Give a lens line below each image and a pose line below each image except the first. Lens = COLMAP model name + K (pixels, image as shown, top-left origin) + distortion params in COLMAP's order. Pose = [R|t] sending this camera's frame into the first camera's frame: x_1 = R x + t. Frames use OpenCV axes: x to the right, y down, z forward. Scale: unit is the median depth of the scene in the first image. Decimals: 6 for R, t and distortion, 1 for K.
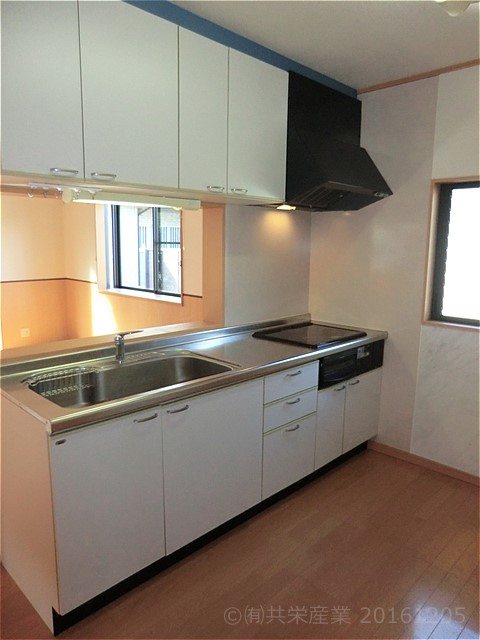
lens RADIAL K [[470.2, 0, 241.0], [0, 470.2, 321.6], [0, 0, 1]] dist [-0.050659, 0.055779]
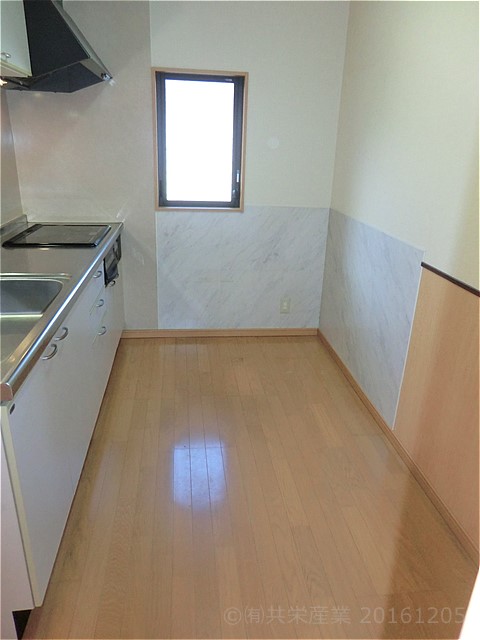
lens RADIAL K [[470.2, 0, 241.0], [0, 470.2, 316.1], [0, 0, 1]] dist [-0.050659, 0.055779]
pose [[0.610352, -0.266314, 0.746021, -0.367632], [0.109335, 0.961099, 0.253641, -0.013172], [-0.784549, -0.073244, 0.615726, 0.158916]]
